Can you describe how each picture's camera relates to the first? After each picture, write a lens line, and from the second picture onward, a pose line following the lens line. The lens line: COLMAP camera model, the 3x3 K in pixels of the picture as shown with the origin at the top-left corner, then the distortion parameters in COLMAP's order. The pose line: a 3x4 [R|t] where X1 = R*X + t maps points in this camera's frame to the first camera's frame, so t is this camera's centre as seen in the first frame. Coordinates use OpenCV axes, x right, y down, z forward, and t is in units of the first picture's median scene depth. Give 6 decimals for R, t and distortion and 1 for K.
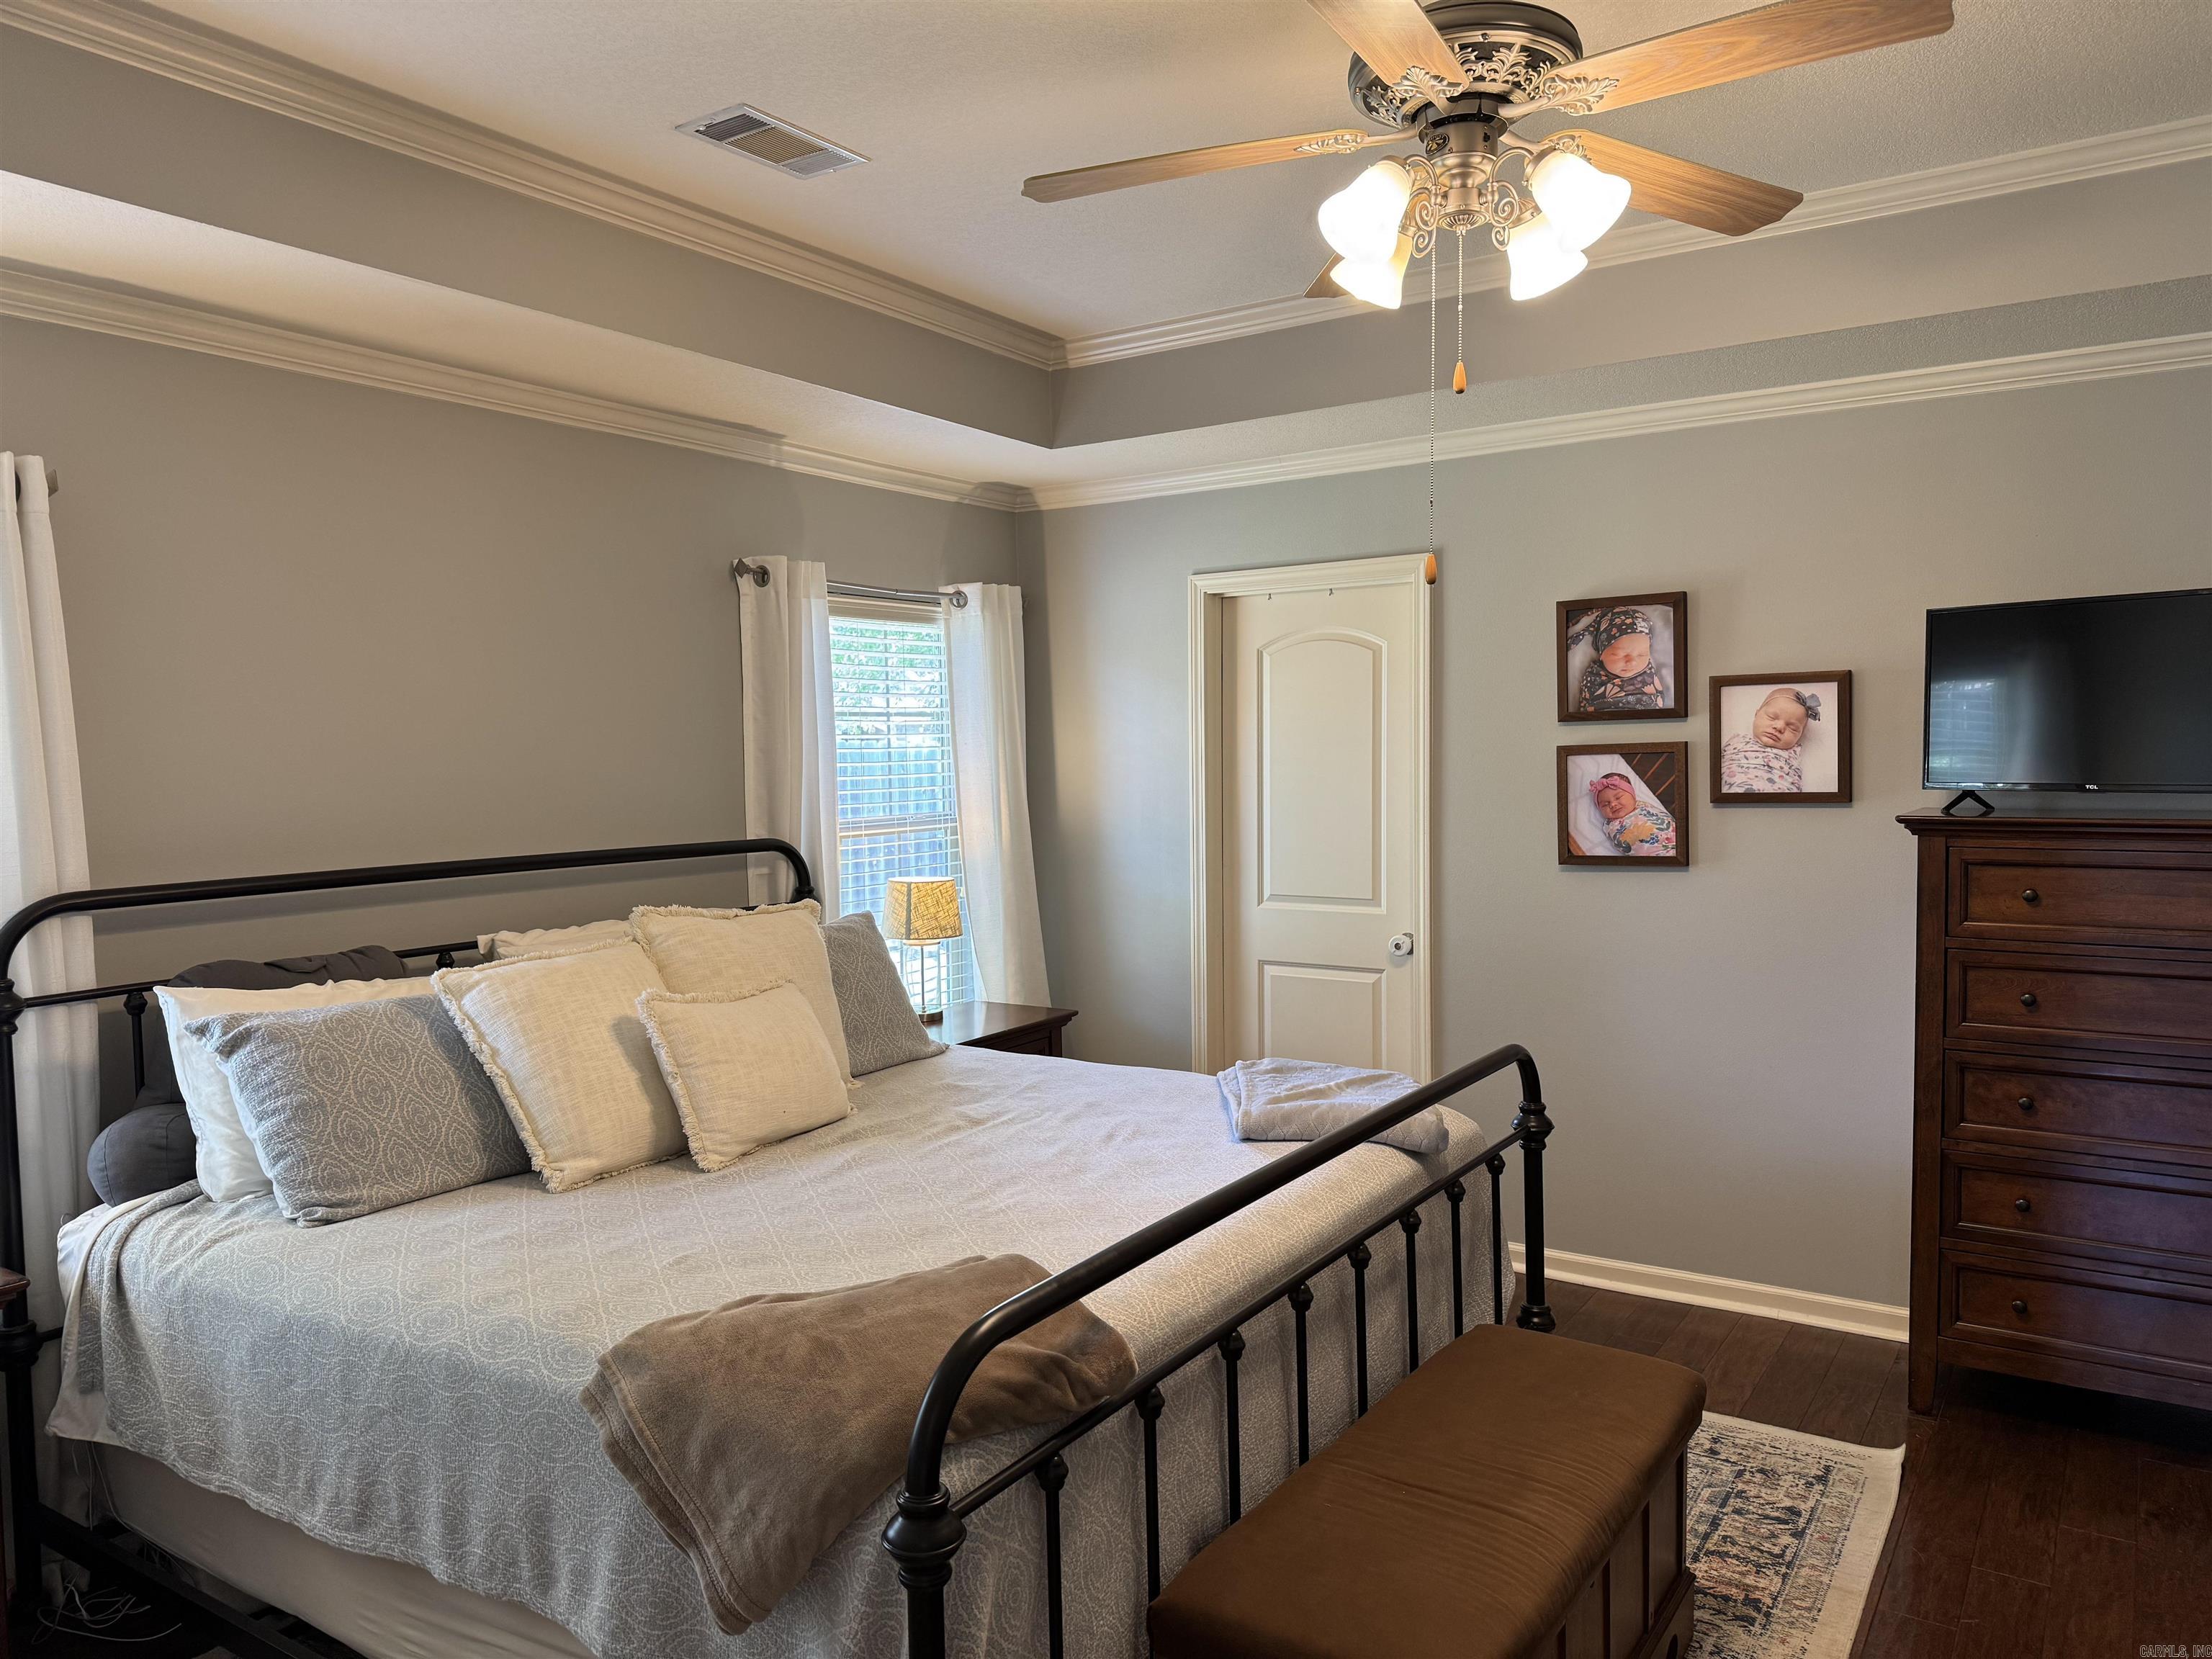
lens RADIAL K [[1546.9, 0, 1105.9], [0, 1546.9, 836.3], [0, 0, 1]] dist [0.139037, -0.222587]
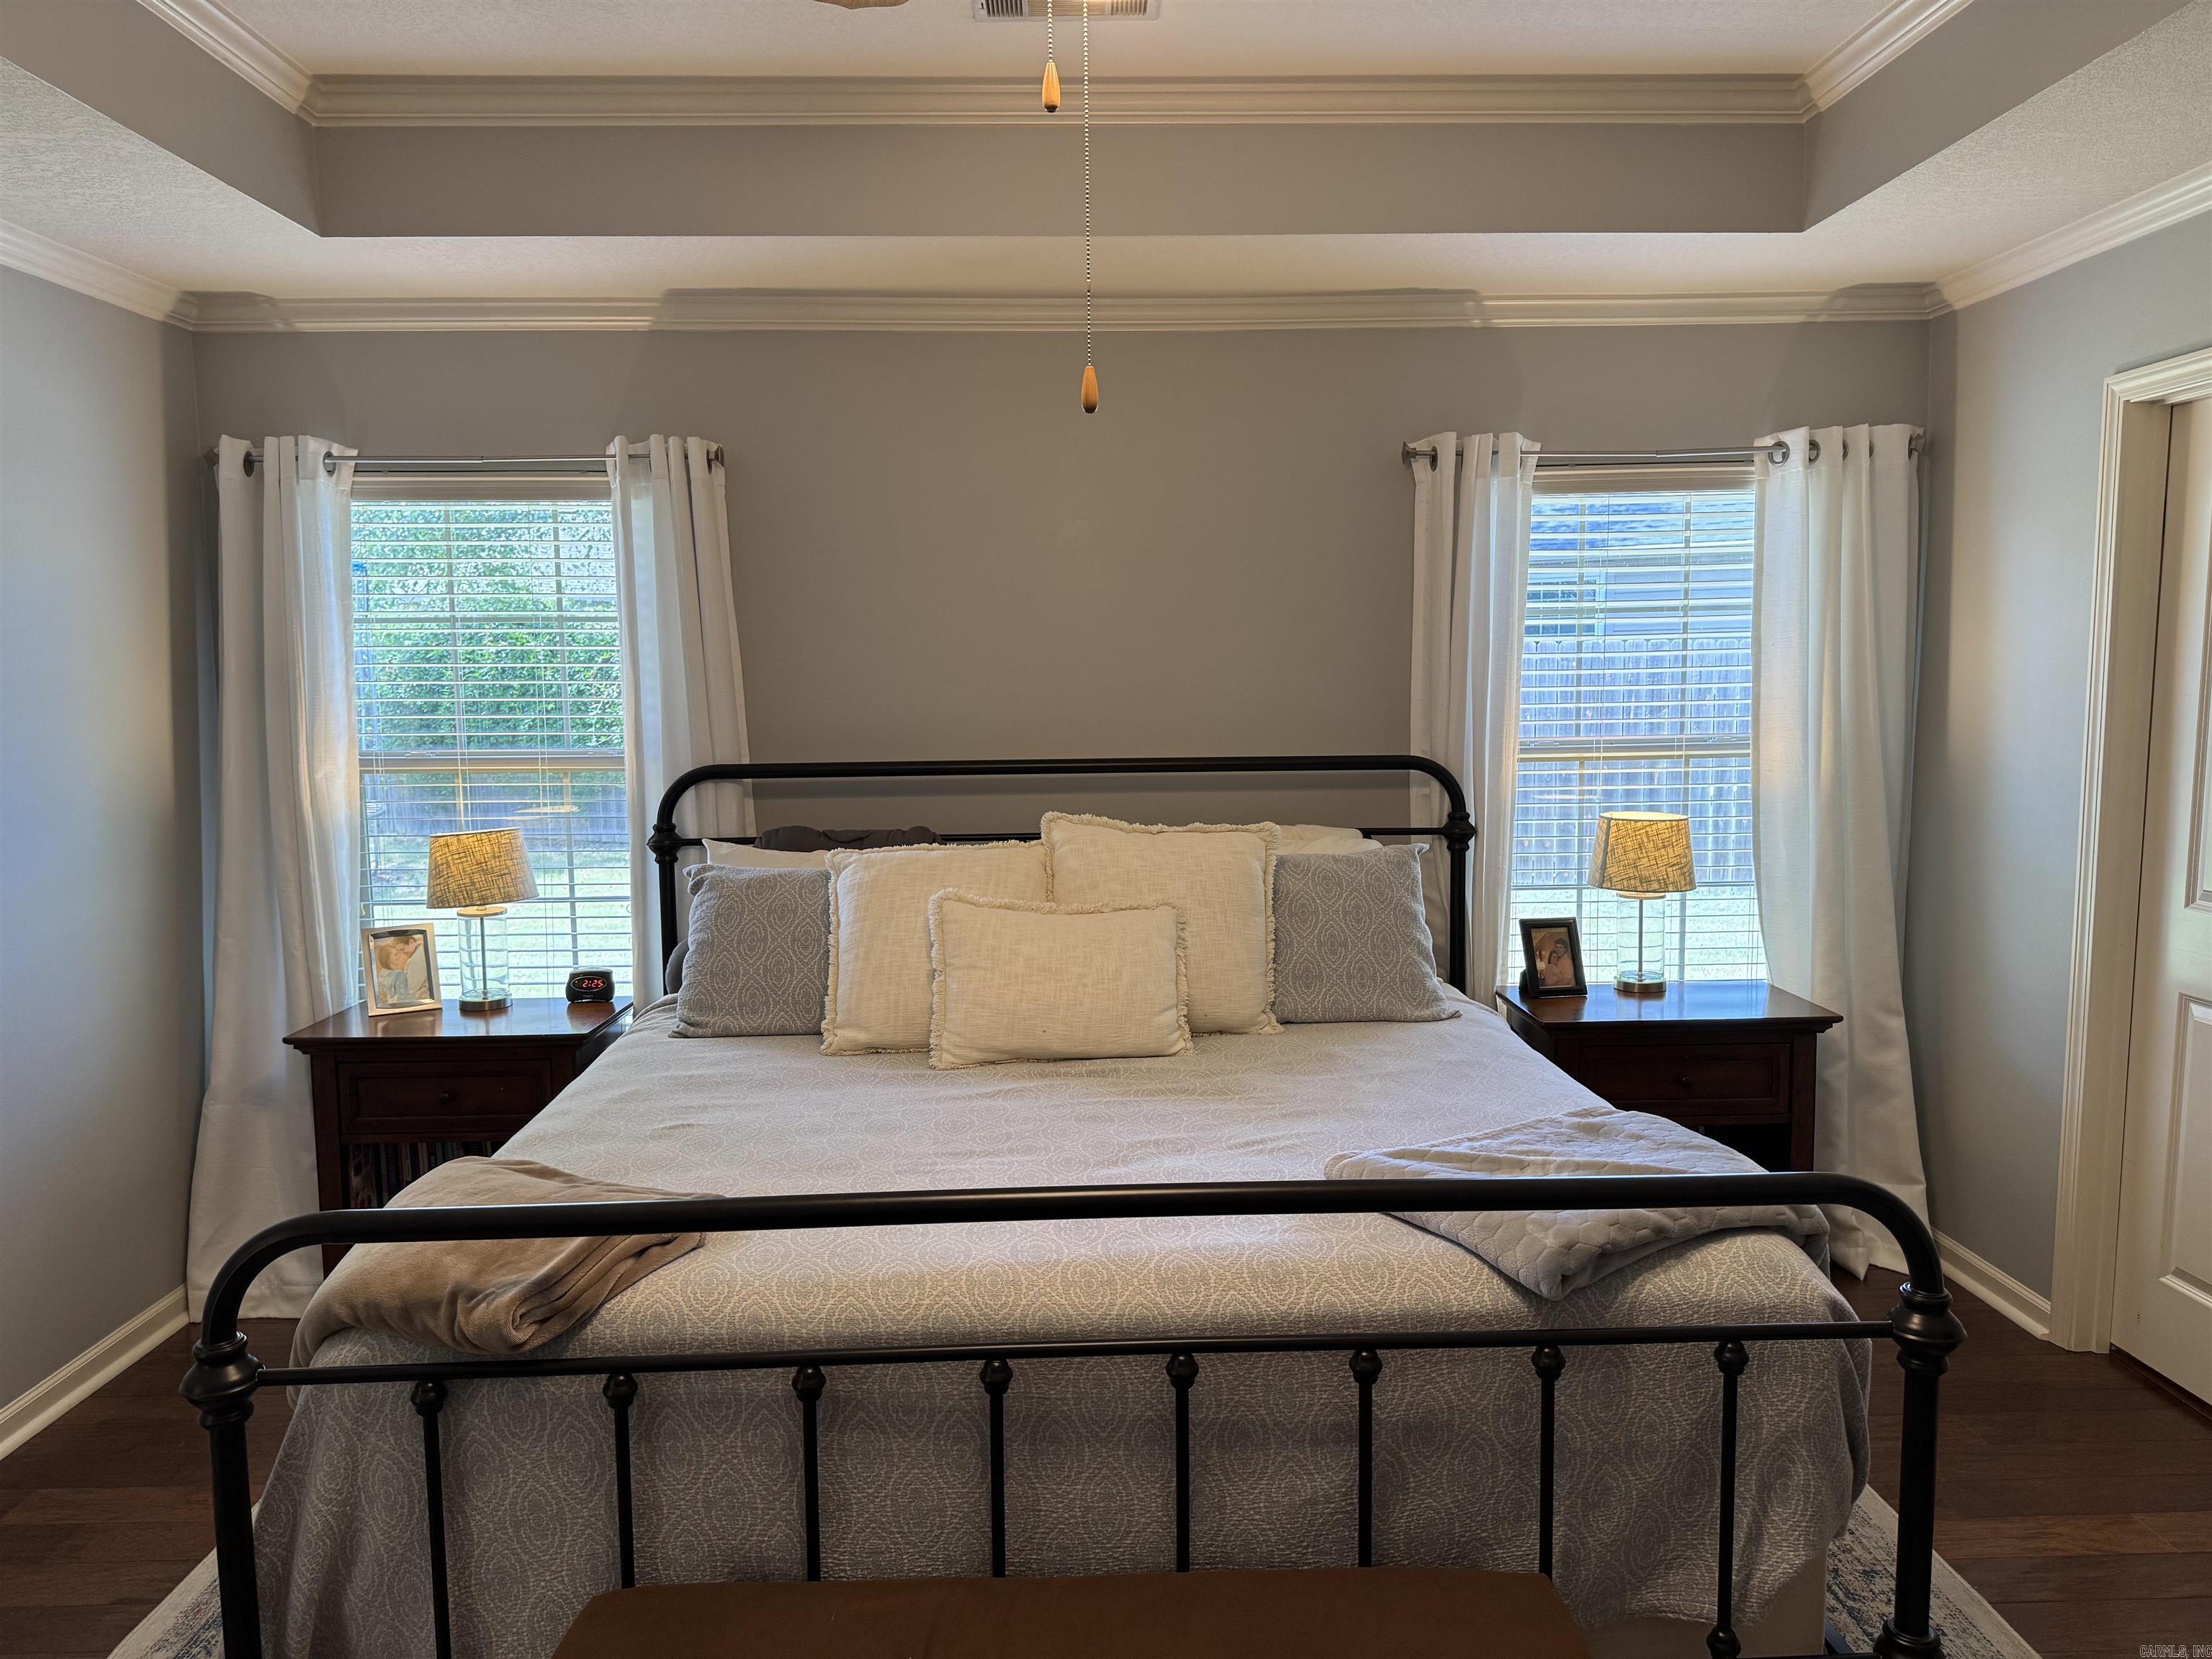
lens RADIAL K [[1546.9, 0, 1105.9], [0, 1546.9, 836.3], [0, 0, 1]] dist [0.139037, -0.222587]
pose [[0.572978, 0.095541, -0.813983, 0.413763], [-0.043332, 0.995324, 0.086324, -0.021517], [0.818424, -0.014190, 0.574439, 0.329230]]
